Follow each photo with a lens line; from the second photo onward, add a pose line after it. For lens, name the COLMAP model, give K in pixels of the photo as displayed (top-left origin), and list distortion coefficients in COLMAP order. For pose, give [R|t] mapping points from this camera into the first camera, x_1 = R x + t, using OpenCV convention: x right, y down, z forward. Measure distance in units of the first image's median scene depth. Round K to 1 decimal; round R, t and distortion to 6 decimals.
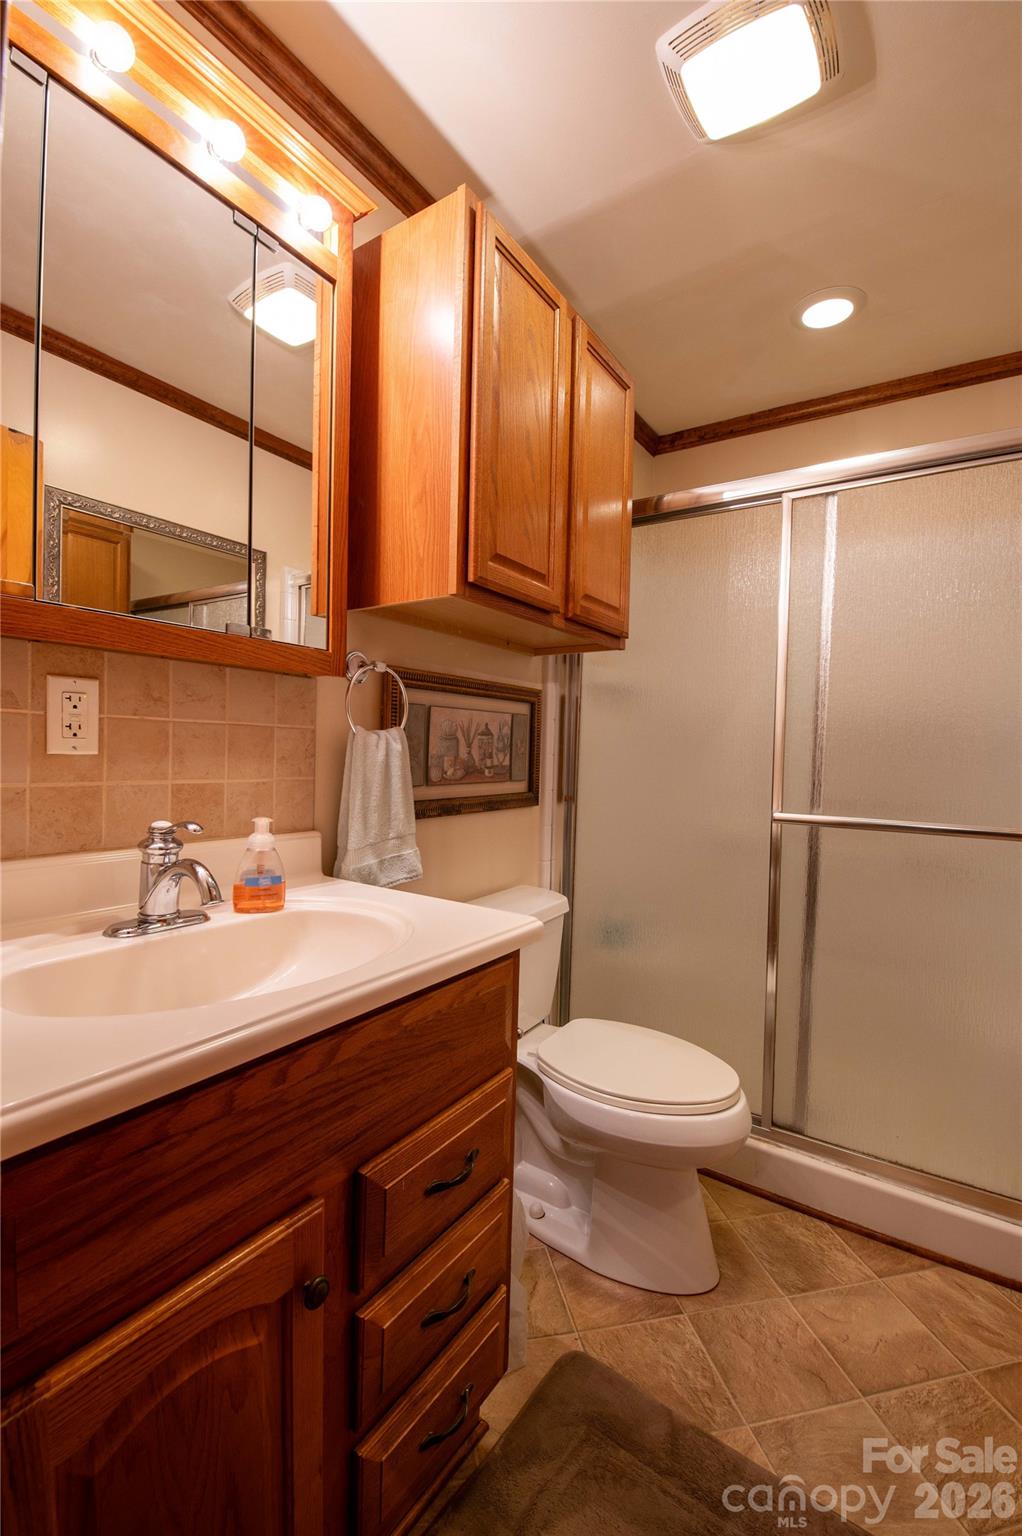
lens RADIAL K [[662.5, 0, 511.0], [0, 662.5, 768.0], [0, 0, 1]] dist [-0.001179, -0.010725]
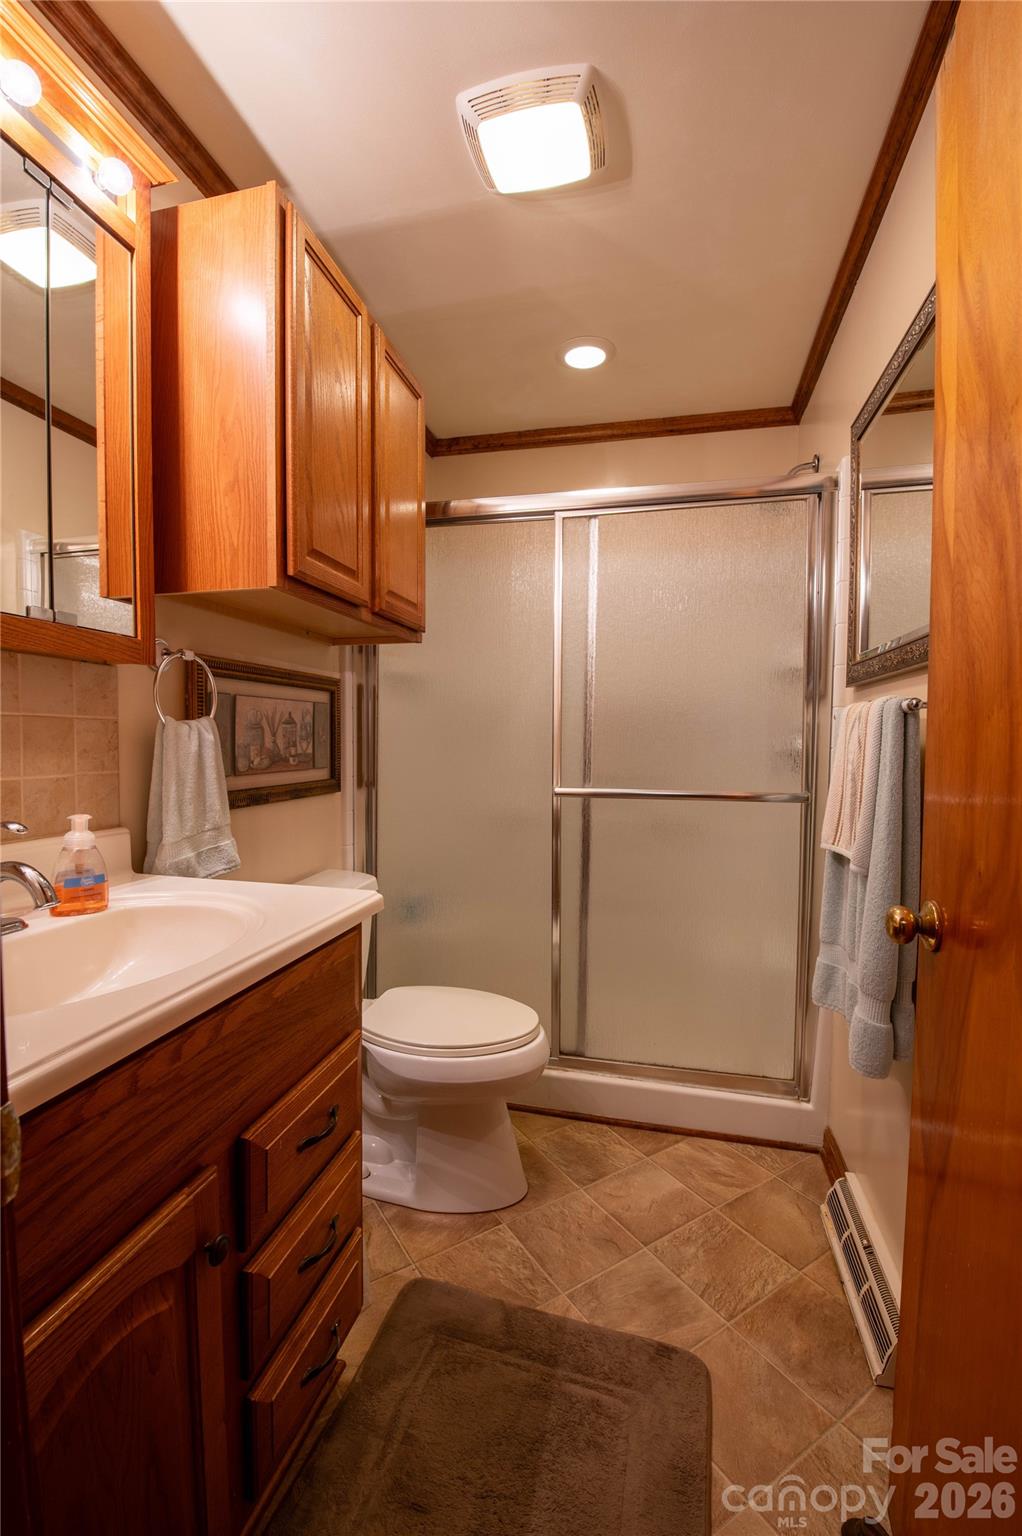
lens RADIAL K [[662.5, 0, 511.0], [0, 662.5, 768.0], [0, 0, 1]] dist [-0.001179, -0.010725]
pose [[0.936345, -0.033814, 0.349450, -0.108711], [0.026329, 0.999311, 0.026149, -0.000112], [-0.350094, -0.015283, 0.936590, -0.085221]]
